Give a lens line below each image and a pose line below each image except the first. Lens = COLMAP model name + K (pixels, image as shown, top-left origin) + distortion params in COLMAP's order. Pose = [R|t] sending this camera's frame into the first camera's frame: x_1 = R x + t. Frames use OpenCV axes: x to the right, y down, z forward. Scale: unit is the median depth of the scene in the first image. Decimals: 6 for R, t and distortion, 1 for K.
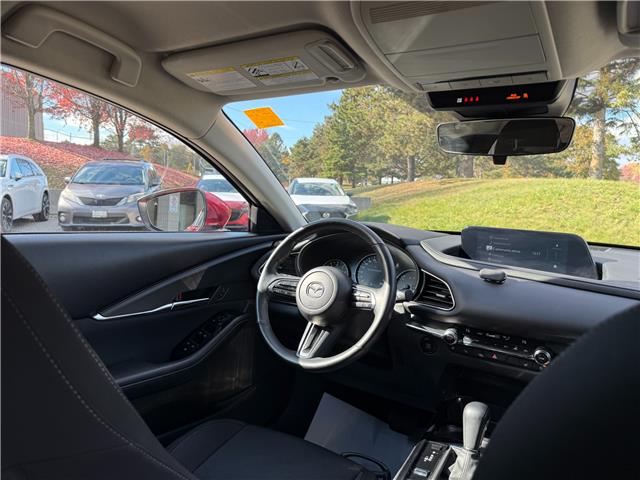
lens RADIAL K [[444.7, 0, 320.0], [0, 444.7, 240.0], [0, 0, 1]] dist [0.092744, -0.157624]
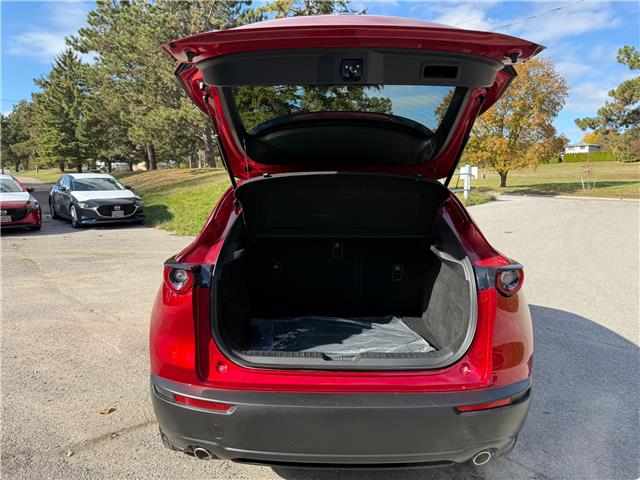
lens RADIAL K [[442.1, 0, 319.2], [0, 442.1, 255.1], [0, 0, 1]] dist [0.091345, -0.122692]
pose [[0.830438, -0.128301, 0.542136, -0.135149], [0.088150, 0.991122, 0.099530, -0.004930], [-0.550093, -0.034864, 0.834375, -0.170755]]
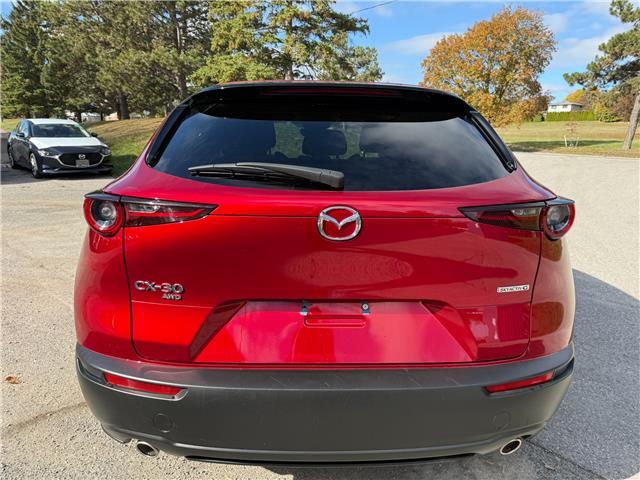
lens RADIAL K [[445.5, 0, 320.4], [0, 445.5, 241.3], [0, 0, 1]] dist [0.051794, -0.044973]
pose [[0.806700, -0.158056, 0.569432, -0.115219], [0.076453, 0.983385, 0.164647, 0.005677], [-0.585994, -0.089286, 0.805381, -0.138252]]
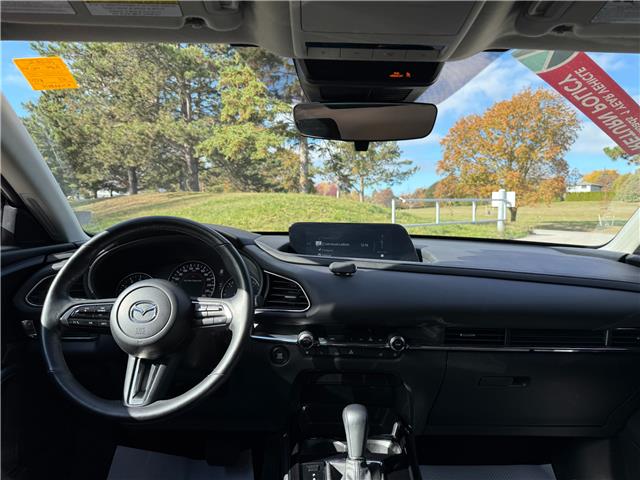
lens RADIAL K [[444.7, 0, 320.0], [0, 444.7, 240.0], [0, 0, 1]] dist [0.092744, -0.157624]
pose [[0.827267, -0.051318, 0.559460, -0.011846], [0.069221, 0.997542, -0.010854, 0.001473], [-0.557528, 0.047706, 0.828787, 0.014071]]
